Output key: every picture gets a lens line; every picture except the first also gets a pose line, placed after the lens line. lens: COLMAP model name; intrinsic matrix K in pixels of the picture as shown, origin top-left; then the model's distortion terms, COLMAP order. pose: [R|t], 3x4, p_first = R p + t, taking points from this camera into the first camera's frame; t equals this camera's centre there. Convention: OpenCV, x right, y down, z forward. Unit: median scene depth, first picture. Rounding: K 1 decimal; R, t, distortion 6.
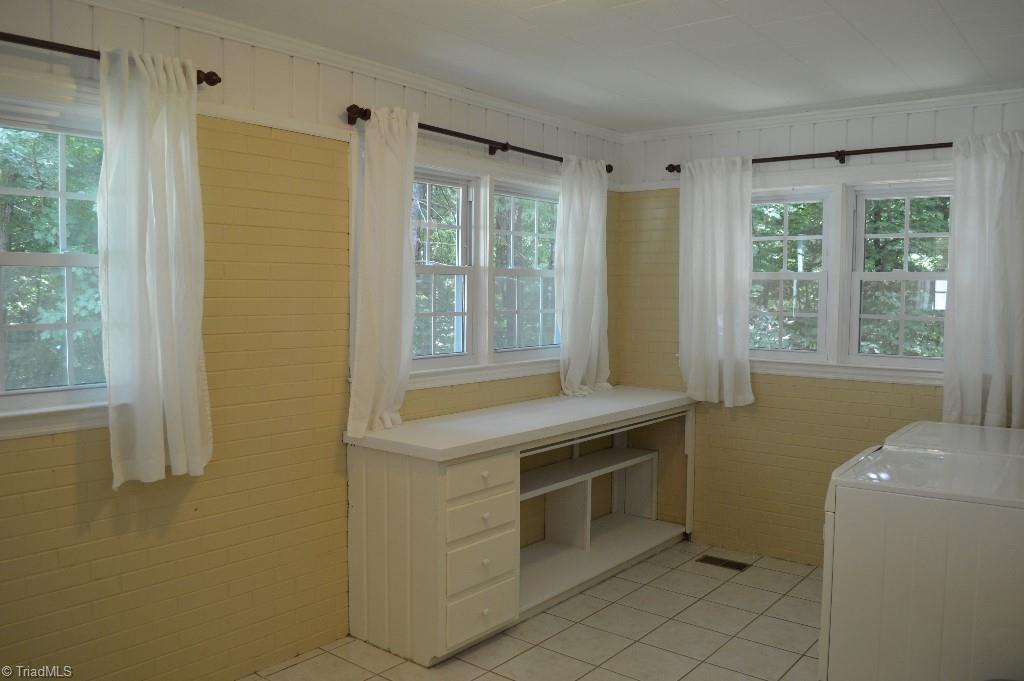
lens RADIAL K [[818.1, 0, 511.0], [0, 818.1, 338.3], [0, 0, 1]] dist [-0.084101, 0.014083]
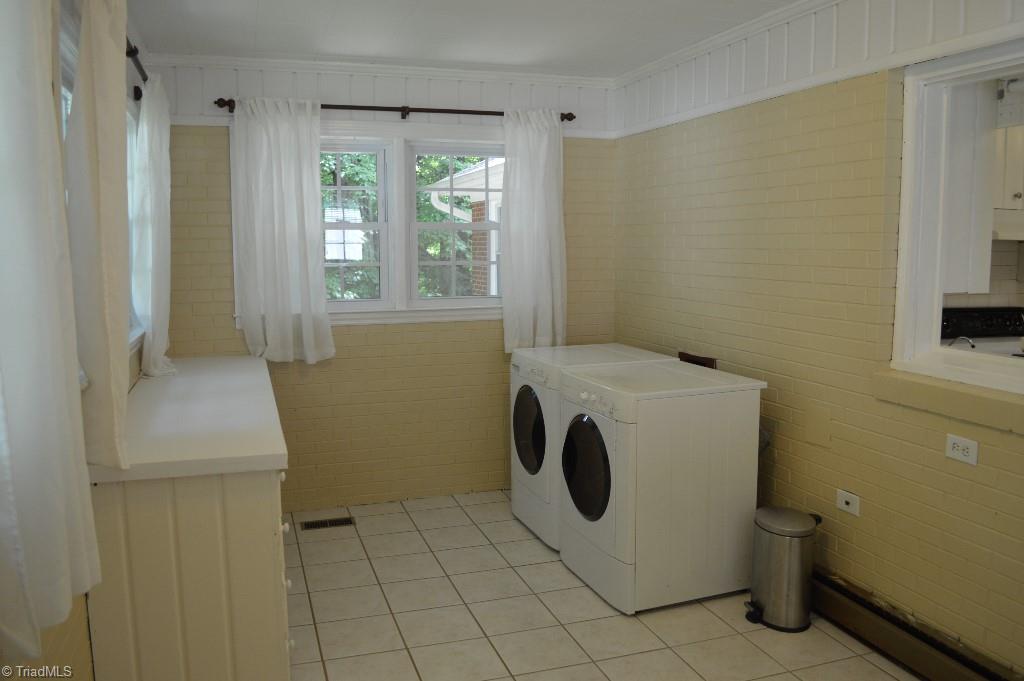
lens RADIAL K [[818.1, 0, 509.5], [0, 818.1, 338.4], [0, 0, 1]] dist [-0.084101, 0.014083]
pose [[0.544594, -0.107517, 0.831780, -0.412485], [0.059767, 0.994203, 0.089380, -0.017423], [-0.836568, 0.001037, 0.547863, 0.288040]]
